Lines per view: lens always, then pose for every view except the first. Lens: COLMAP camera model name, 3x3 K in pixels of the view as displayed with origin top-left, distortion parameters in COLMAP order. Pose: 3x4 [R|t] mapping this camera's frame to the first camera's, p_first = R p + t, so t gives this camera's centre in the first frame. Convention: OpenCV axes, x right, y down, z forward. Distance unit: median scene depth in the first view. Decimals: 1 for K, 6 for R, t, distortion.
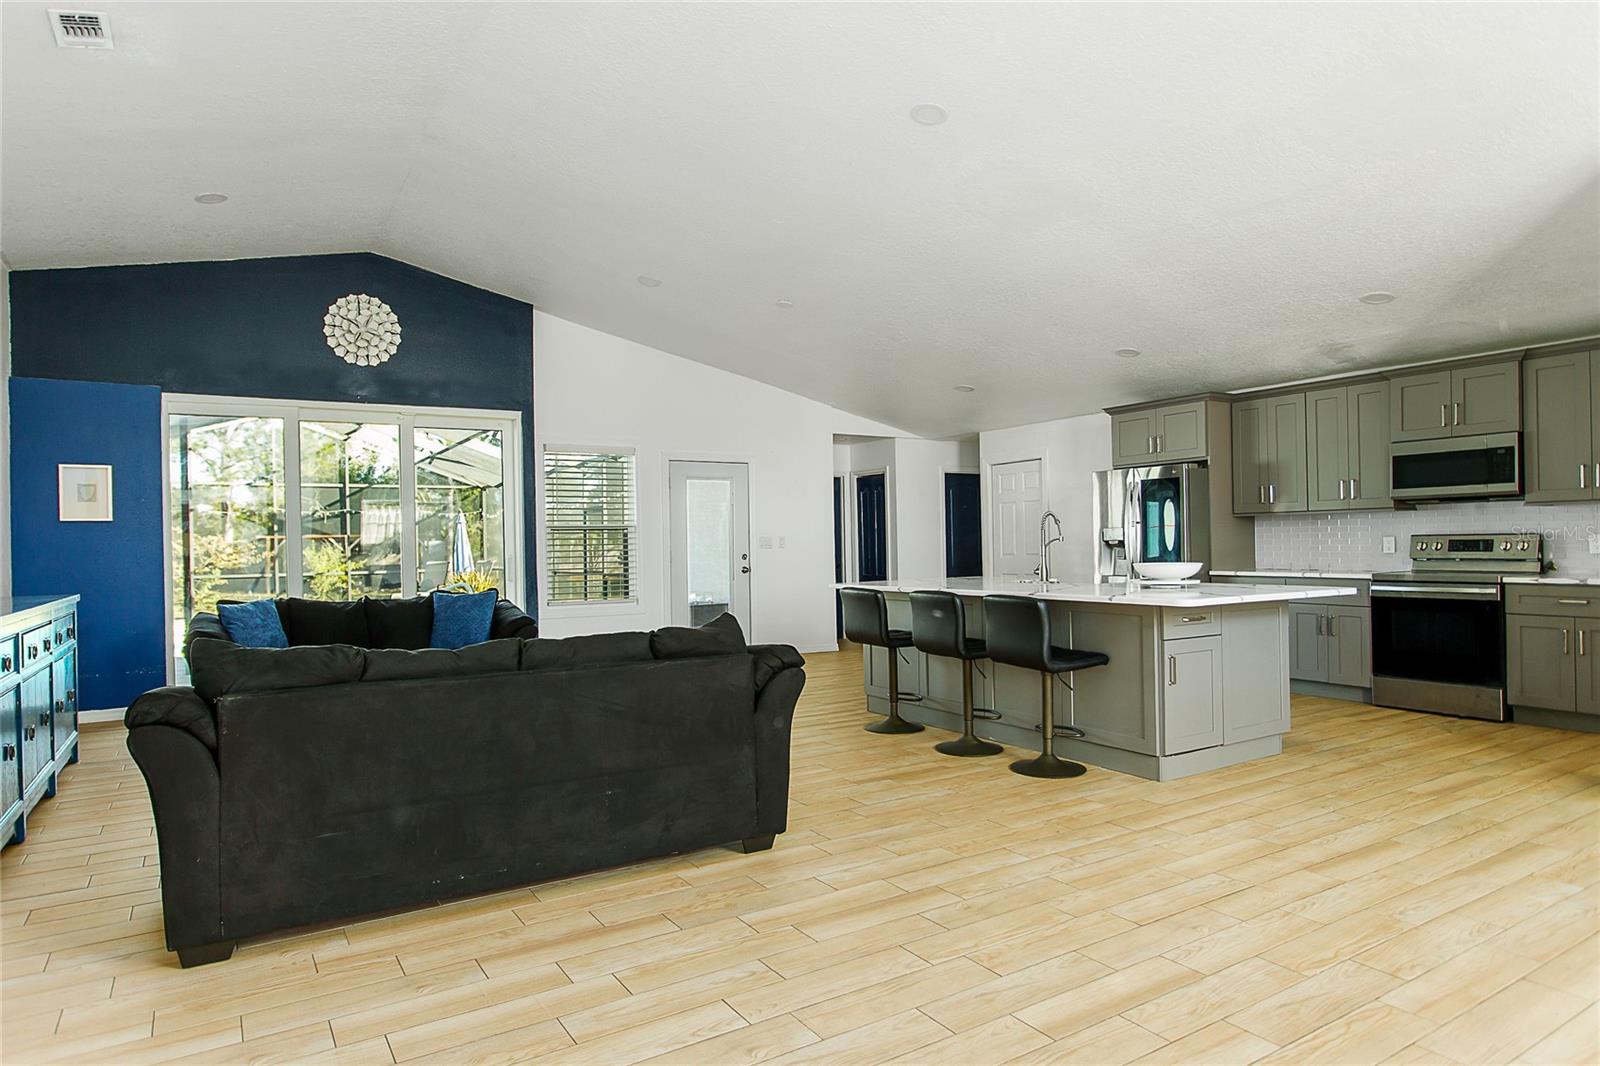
lens RADIAL K [[956.9, 0, 807.6], [0, 956.9, 536.0], [0, 0, 1]] dist [-0.011175, 0.003632]
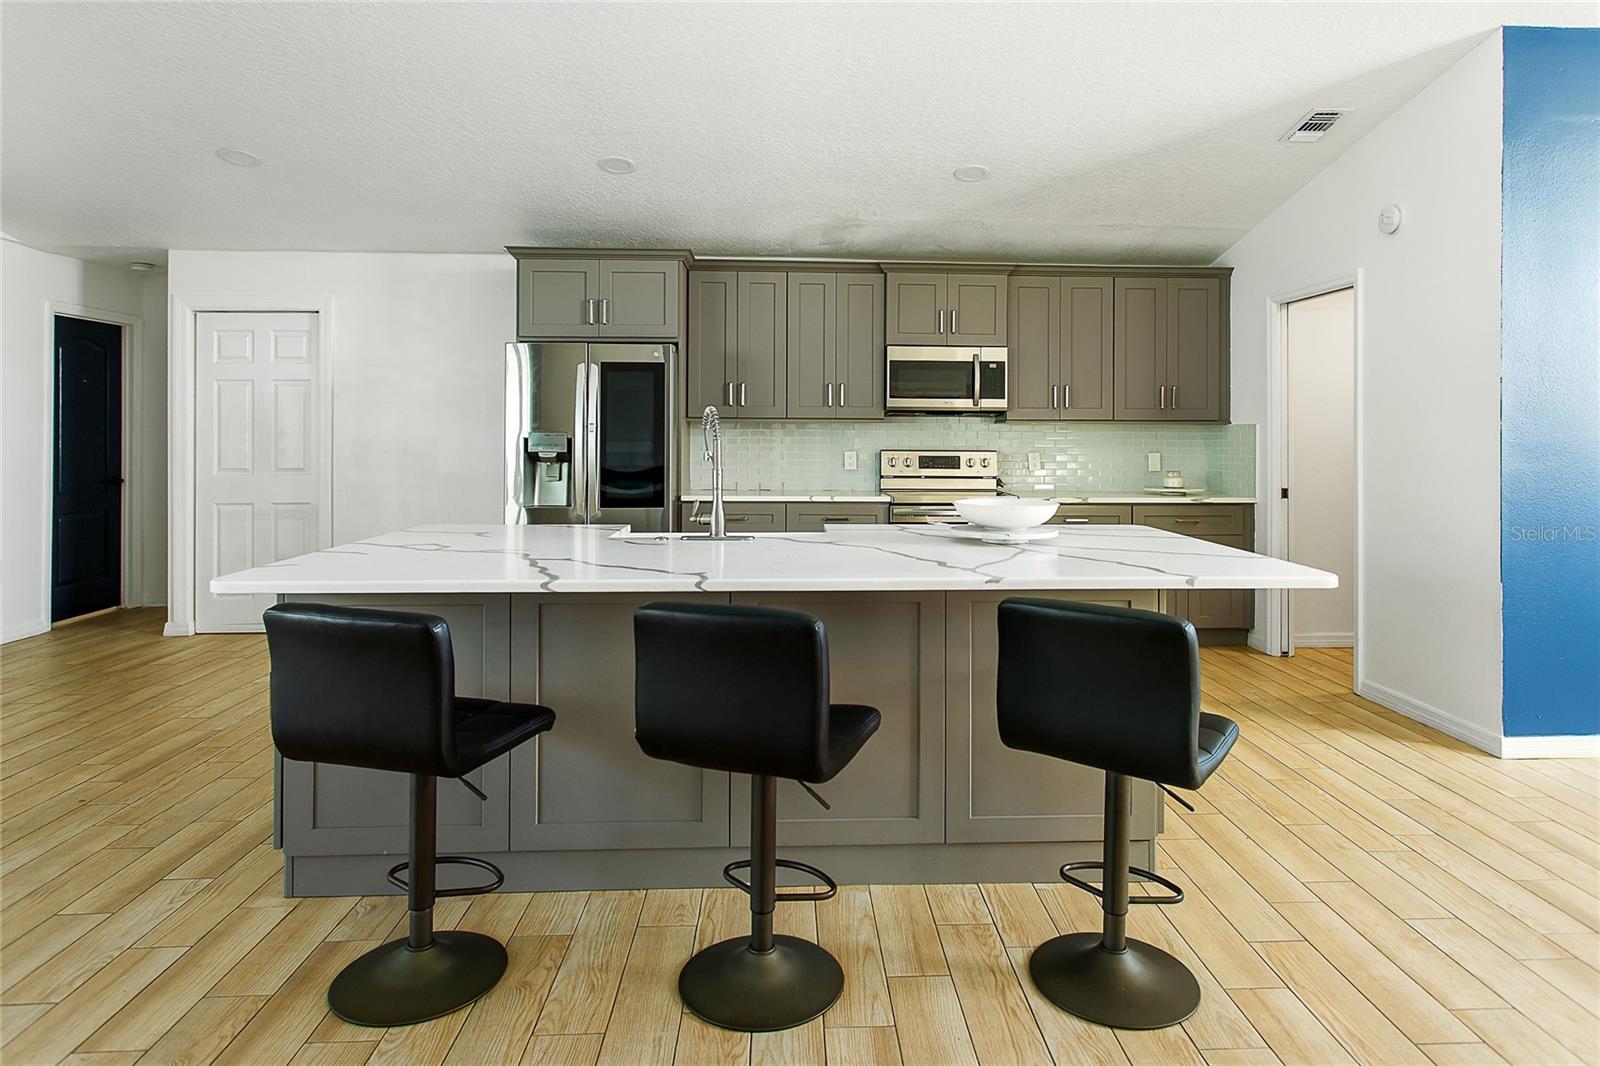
lens RADIAL K [[949.1, 0, 830.2], [0, 949.1, 432.5], [0, 0, 1]] dist [-0.001289, 0.005799]
pose [[0.503738, 0.023611, 0.863534, -0.162441], [-0.020102, 0.999676, -0.015607, -0.002533], [-0.863622, -0.009497, 0.504050, 0.597573]]
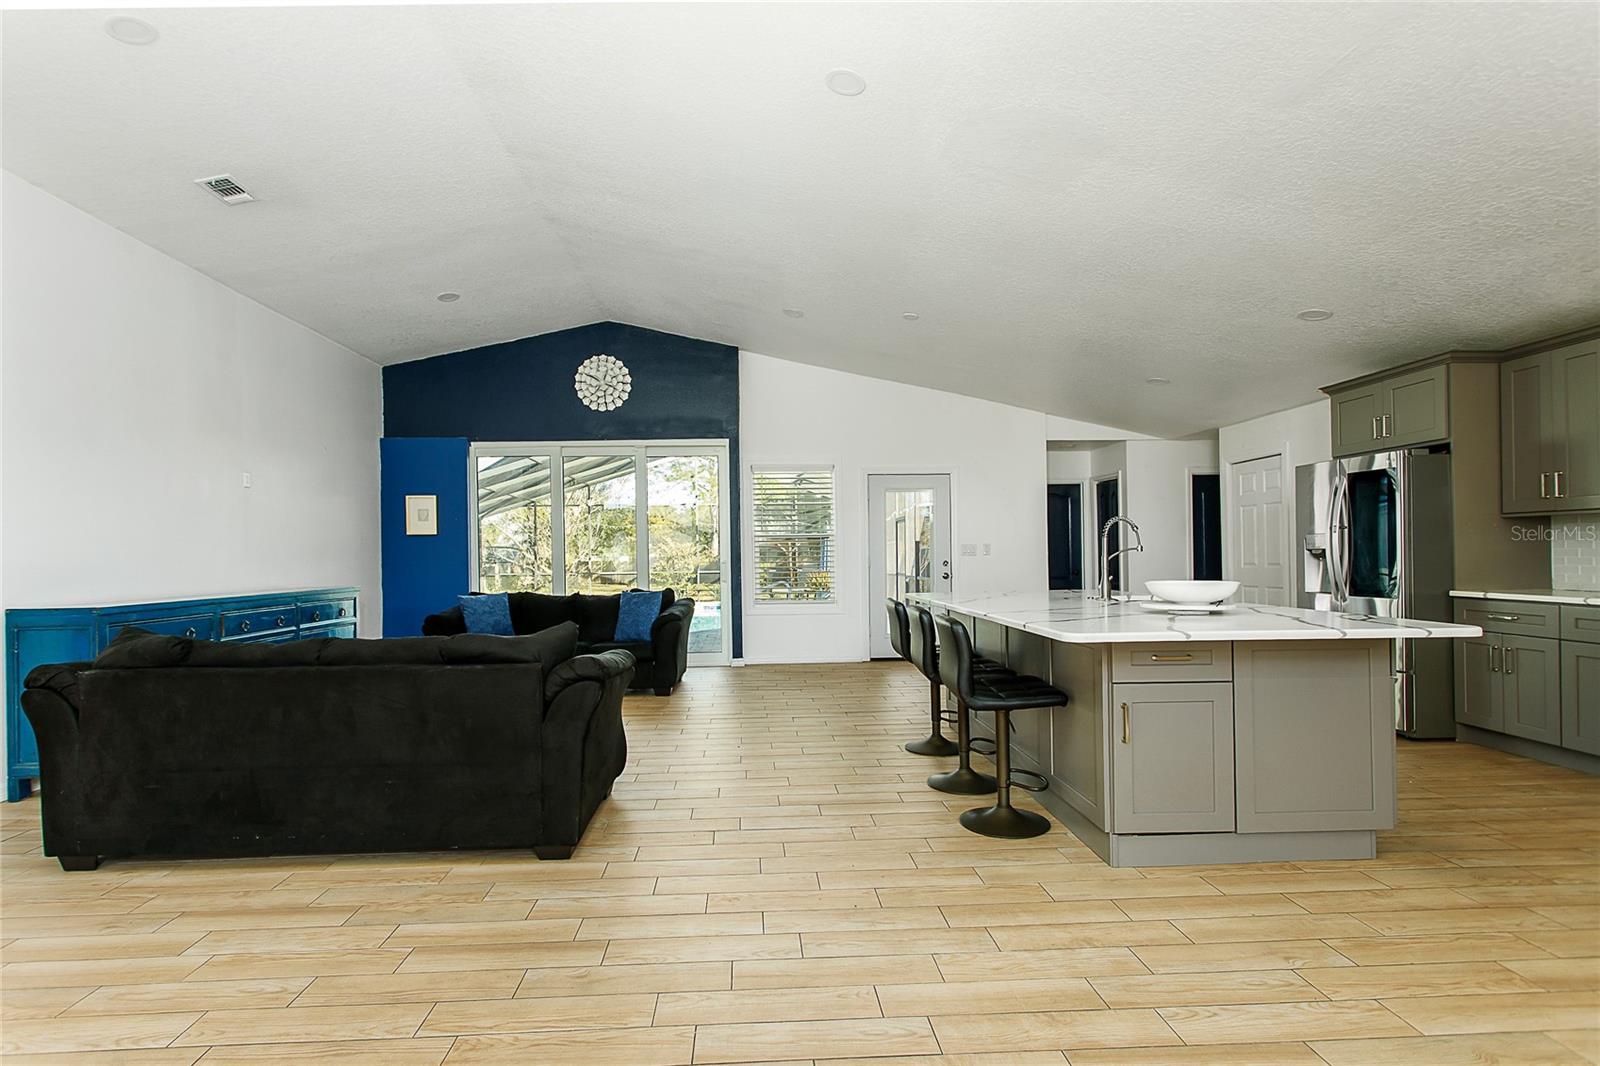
lens RADIAL K [[807.9, 0, 794.4], [0, 807.9, 543.1], [0, 0, 1]] dist [0.008241, -0.003151]
pose [[0.865684, -0.001290, -0.500590, 0.322055], [0.002097, 0.999997, 0.001049, -0.002706], [0.500587, -0.001958, 0.865684, 0.209491]]
